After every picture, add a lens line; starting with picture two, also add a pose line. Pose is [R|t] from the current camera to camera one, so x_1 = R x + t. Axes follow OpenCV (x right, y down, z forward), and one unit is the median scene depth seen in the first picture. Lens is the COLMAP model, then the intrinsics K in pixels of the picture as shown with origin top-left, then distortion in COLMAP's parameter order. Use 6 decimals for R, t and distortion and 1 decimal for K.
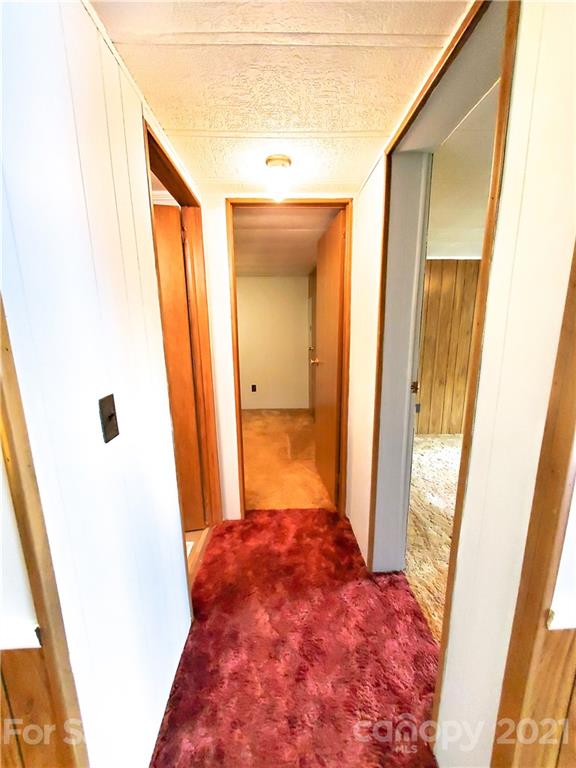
lens RADIAL K [[301.8, 0, 289.6], [0, 301.8, 387.3], [0, 0, 1]] dist [0.007656, 0.000210]
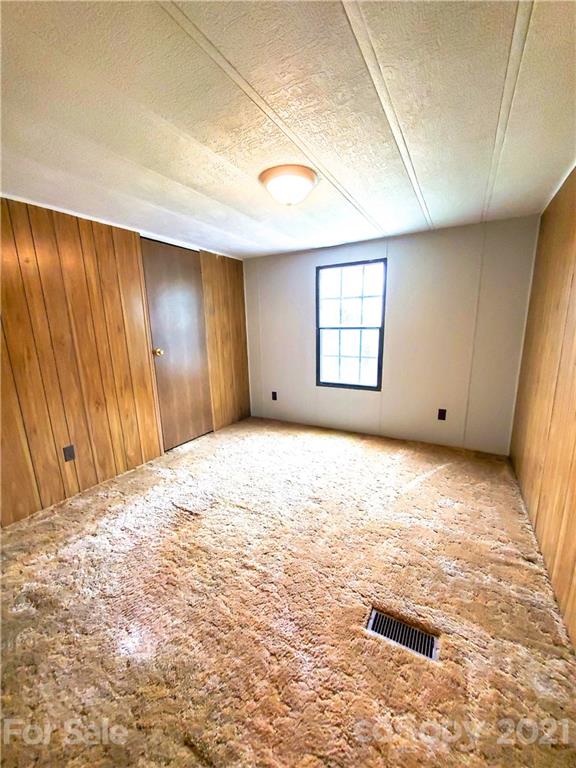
lens RADIAL K [[301.8, 0, 293.0], [0, 301.8, 384.3], [0, 0, 1]] dist [0.007656, 0.000210]
pose [[0.504776, -0.183898, 0.843435, 0.160887], [0.182806, 0.977658, 0.103758, -0.050618], [-0.843672, 0.101811, 0.527117, 0.278105]]
